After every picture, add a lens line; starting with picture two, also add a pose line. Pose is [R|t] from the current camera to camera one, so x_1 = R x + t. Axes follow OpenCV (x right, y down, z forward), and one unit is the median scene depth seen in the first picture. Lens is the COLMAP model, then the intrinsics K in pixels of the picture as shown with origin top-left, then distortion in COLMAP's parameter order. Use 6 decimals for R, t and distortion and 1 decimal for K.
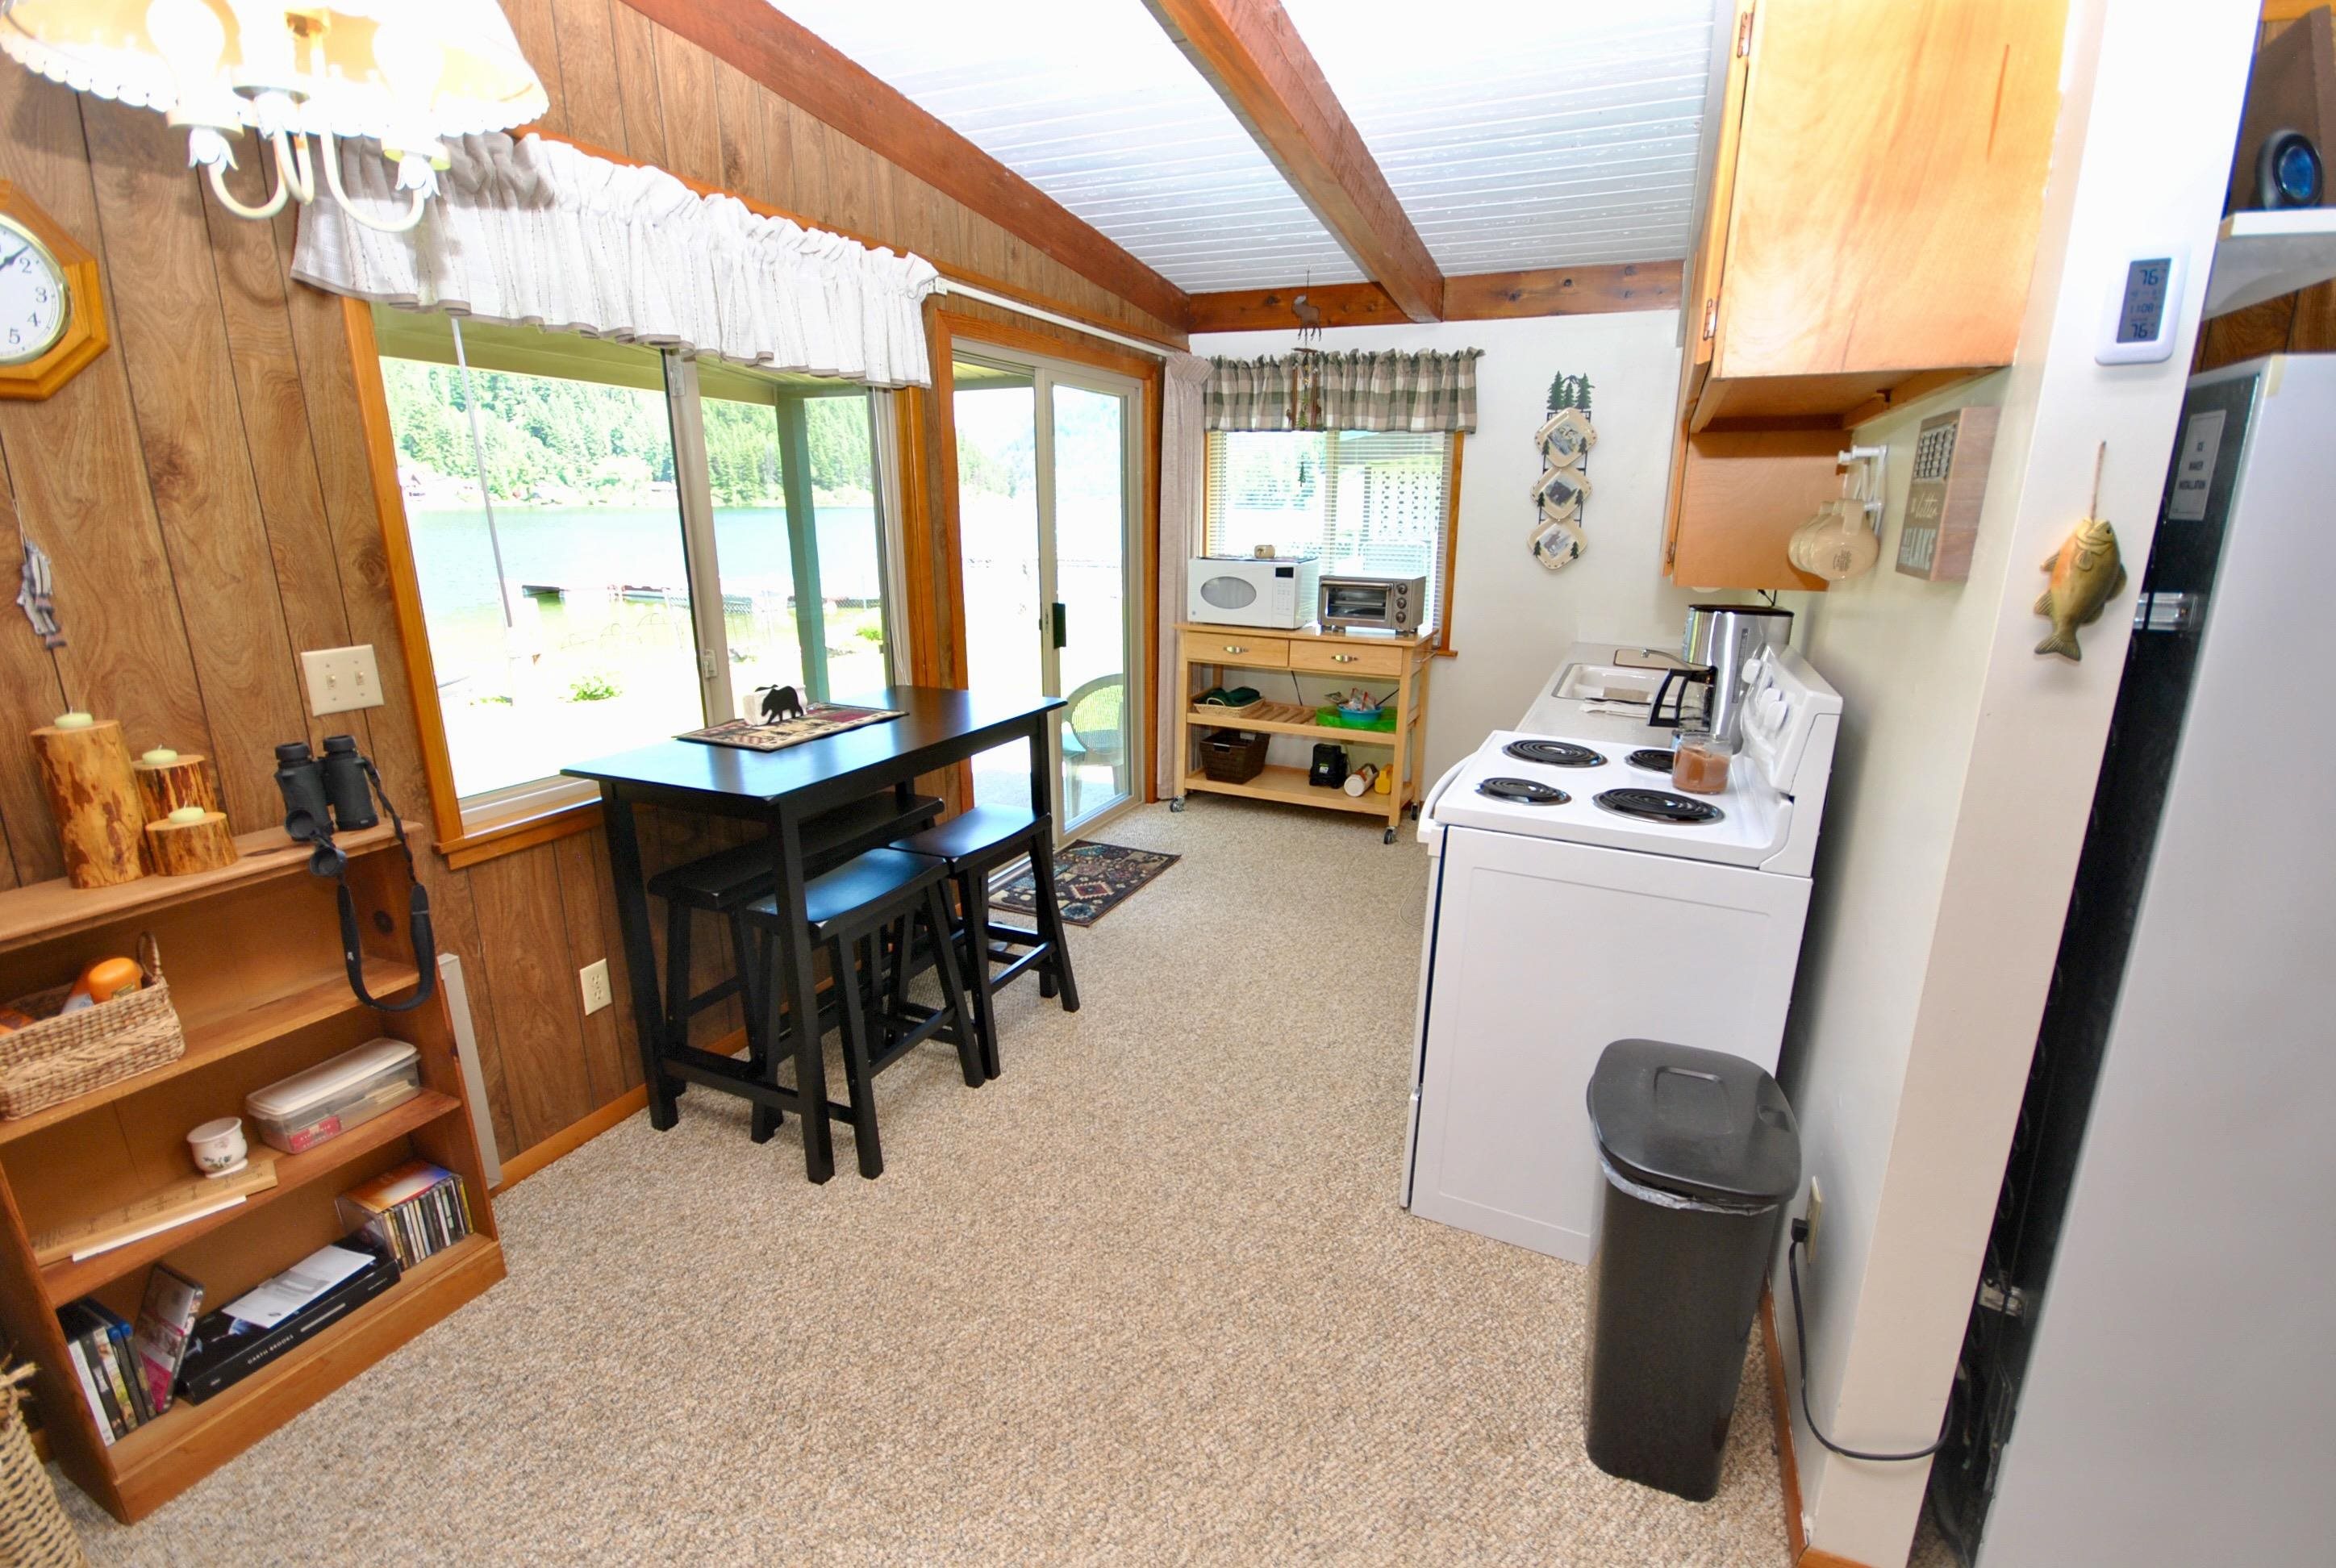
lens RADIAL K [[1027.4, 0, 1184.9], [0, 1027.4, 772.5], [0, 0, 1]] dist [-0.000690, -0.006533]
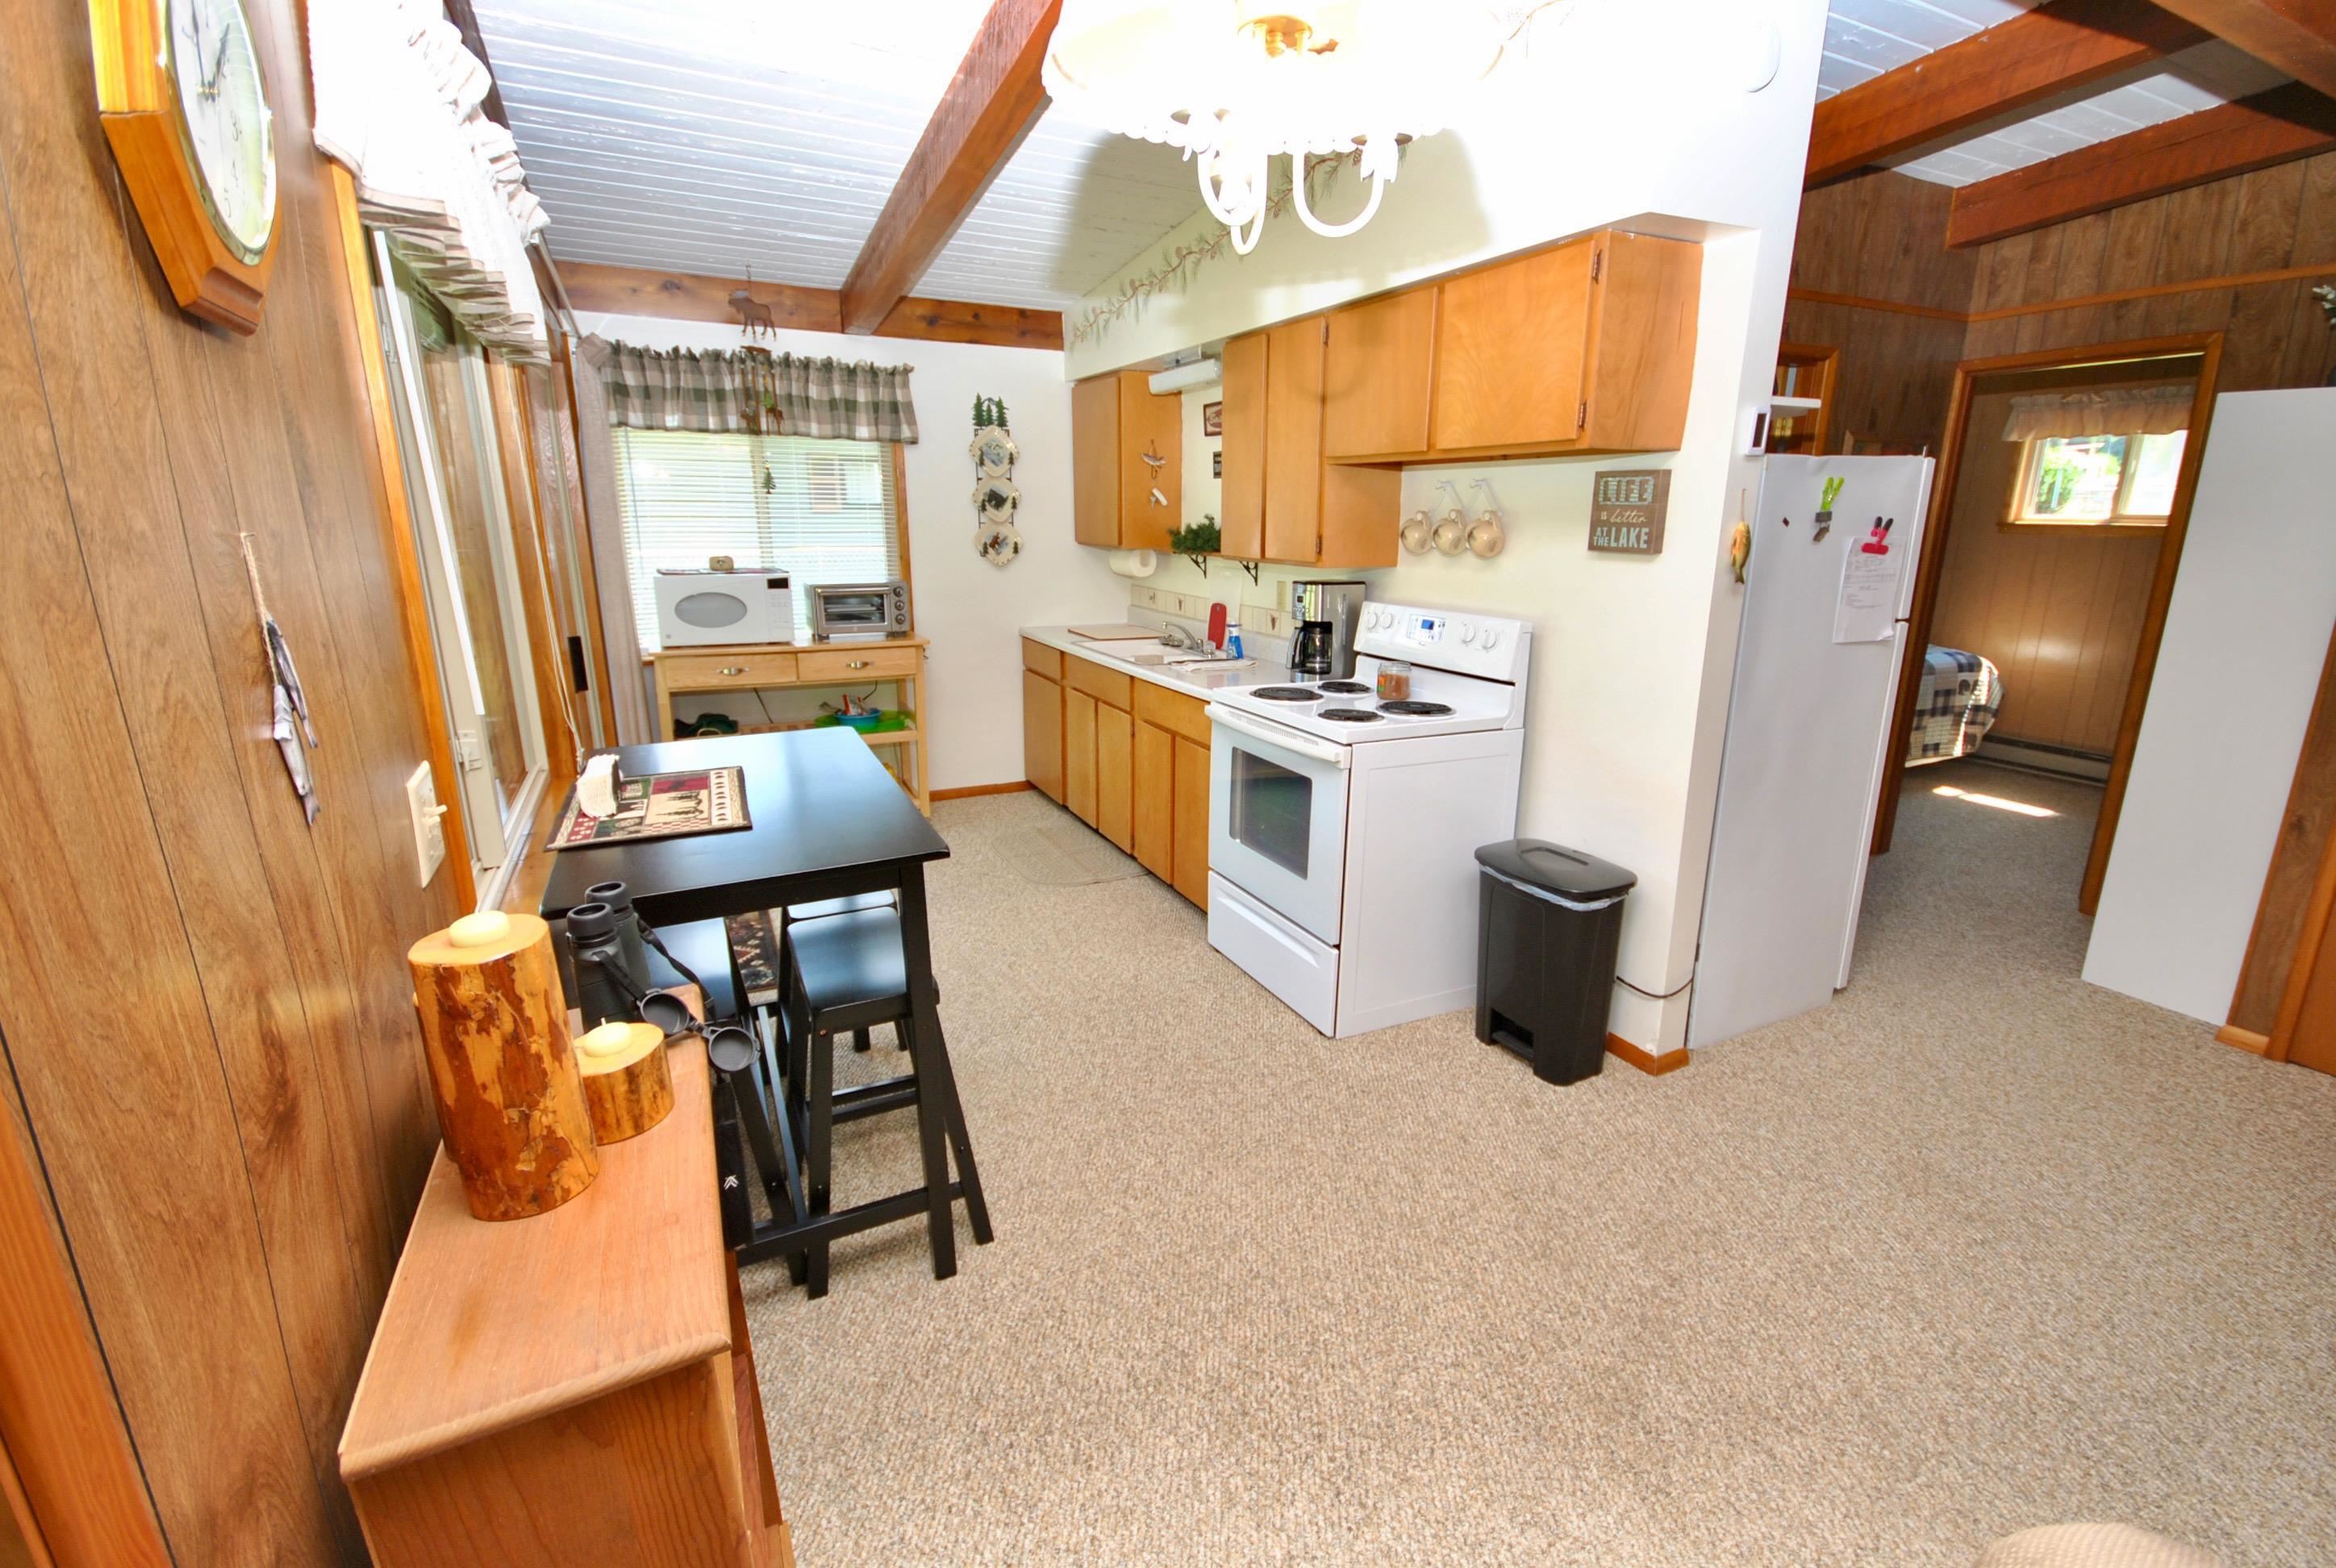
lens RADIAL K [[1027.4, 0, 1187.1], [0, 1027.4, 775.1], [0, 0, 1]] dist [-0.000690, -0.006533]
pose [[0.633286, -0.198727, 0.747969, -0.418199], [0.196832, 0.976048, 0.092672, -0.036068], [-0.748469, 0.088537, 0.657233, 0.112321]]
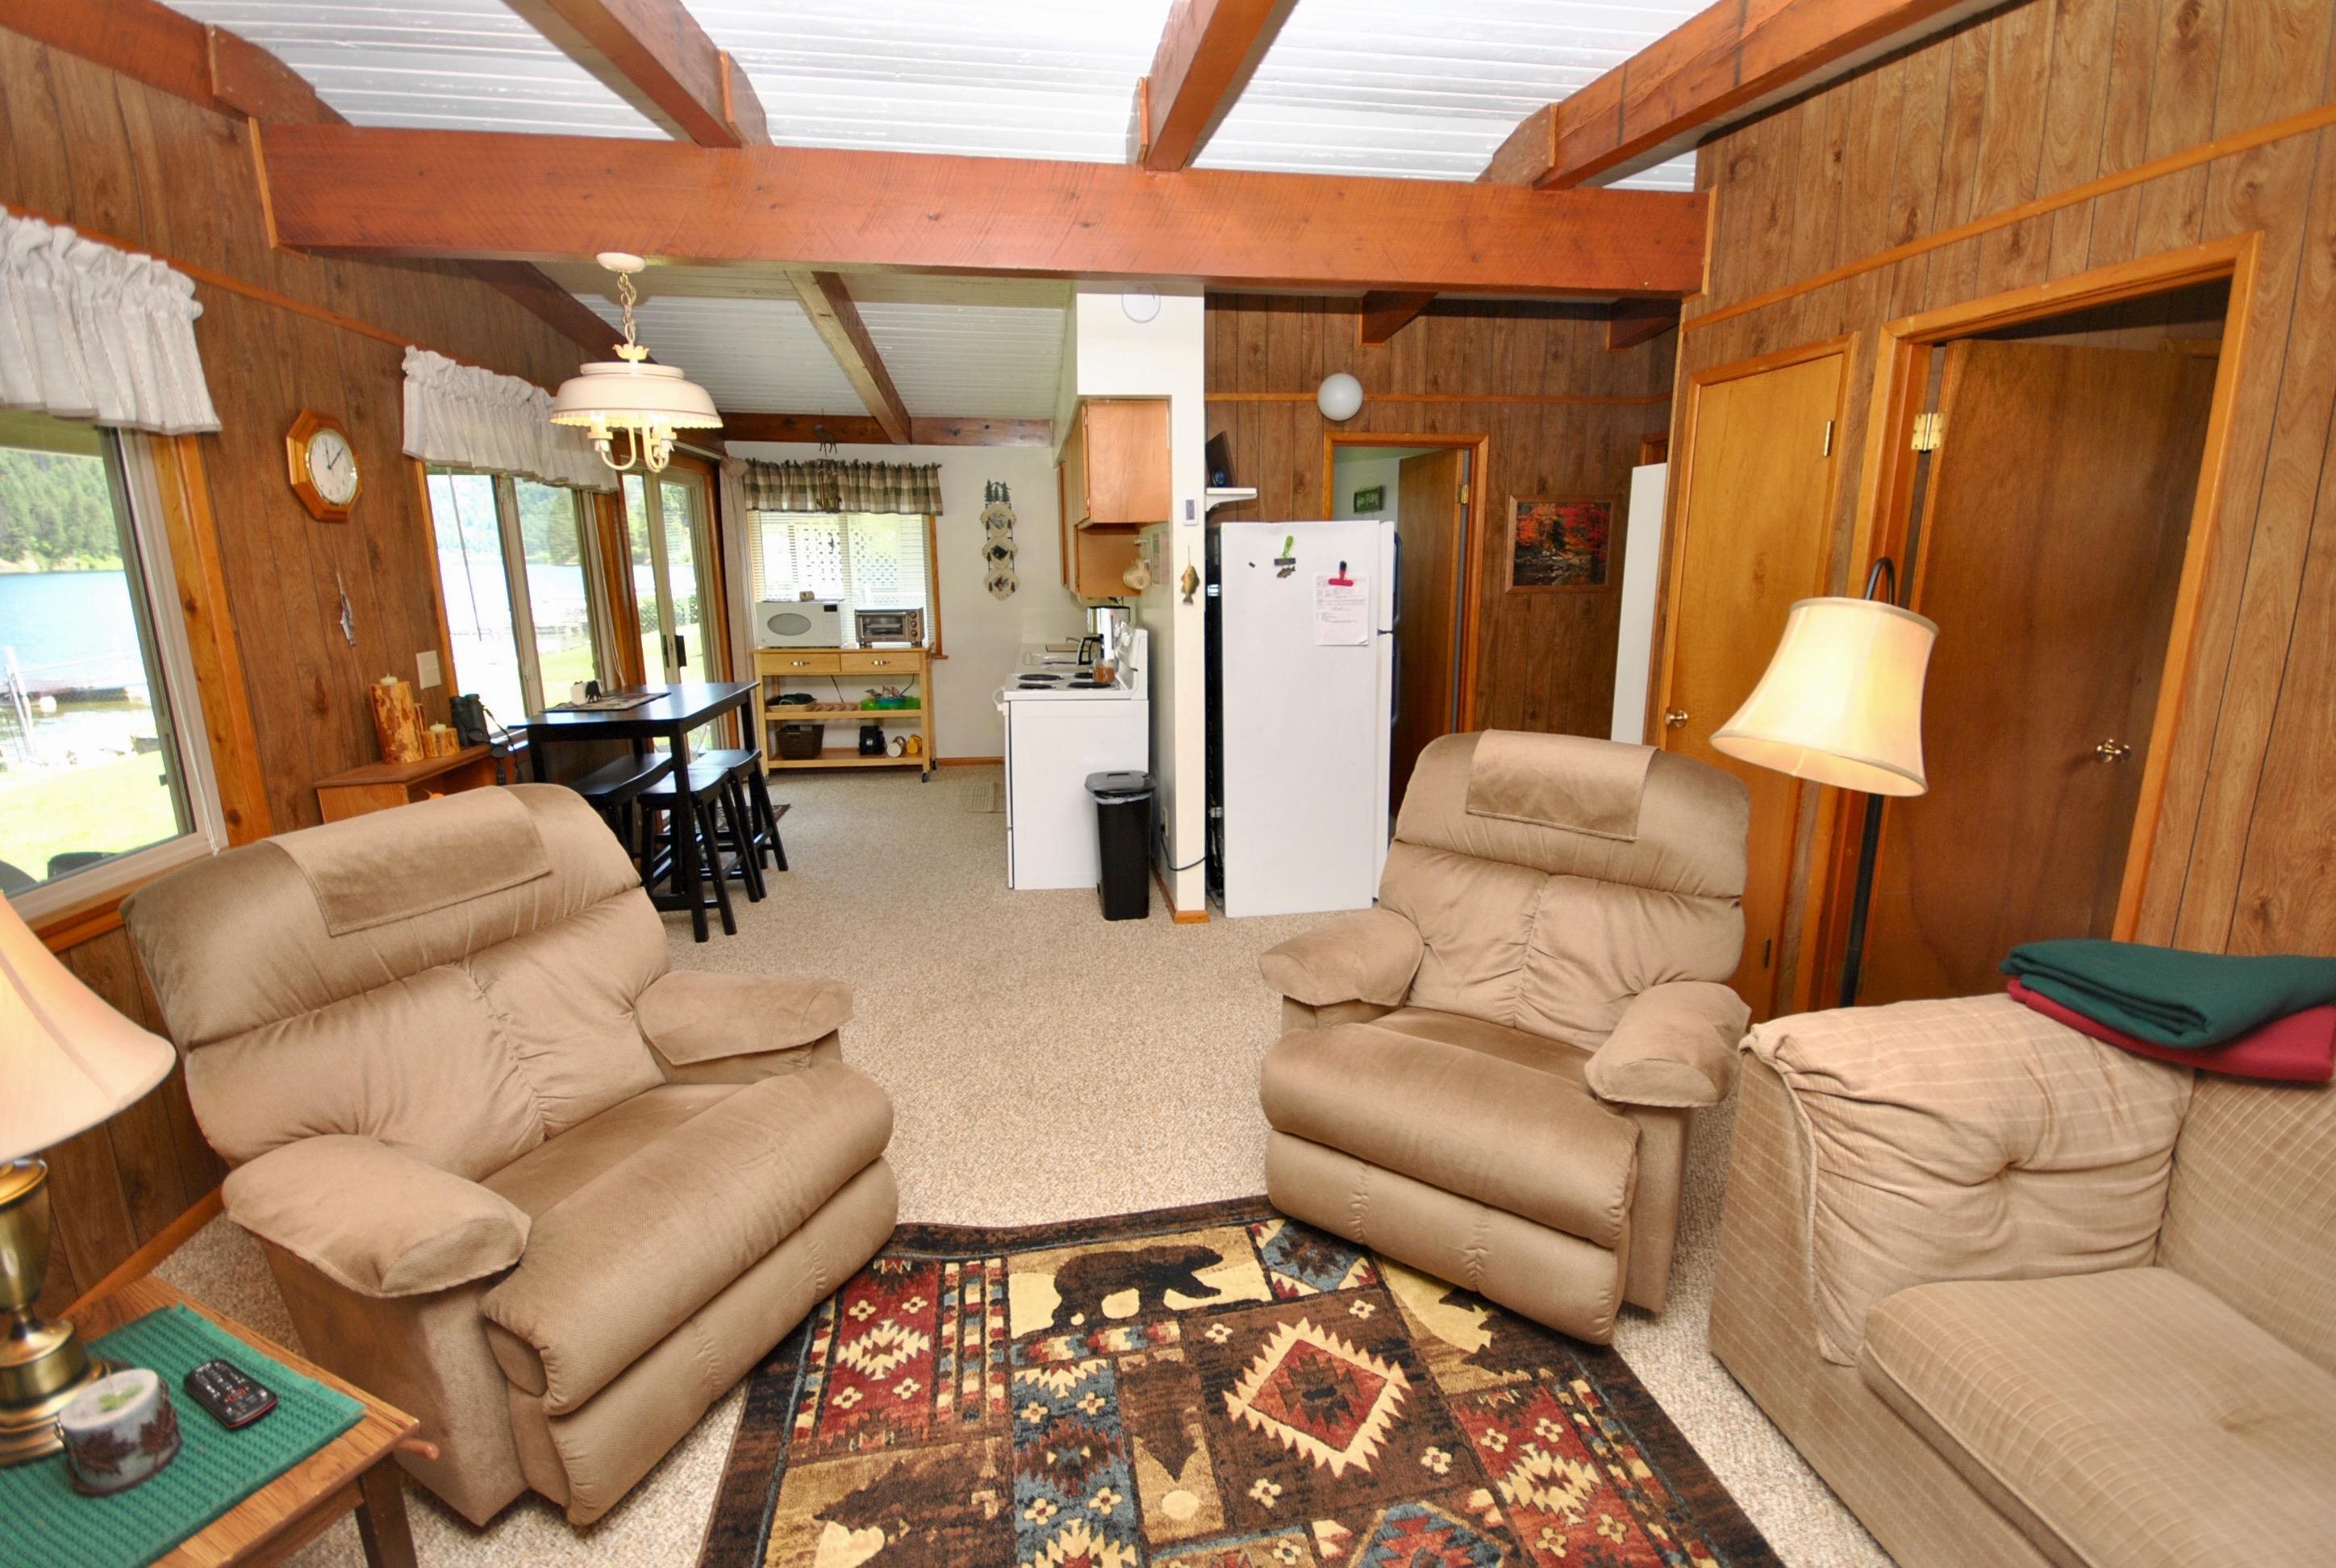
lens RADIAL K [[1027.4, 0, 1190.3], [0, 1027.4, 773.8], [0, 0, 1]] dist [-0.000690, -0.006533]
pose [[0.838863, -0.124332, 0.529954, -0.286940], [0.148608, 0.988891, -0.003228, 0.124500], [-0.523665, 0.081463, 0.848020, -0.509410]]
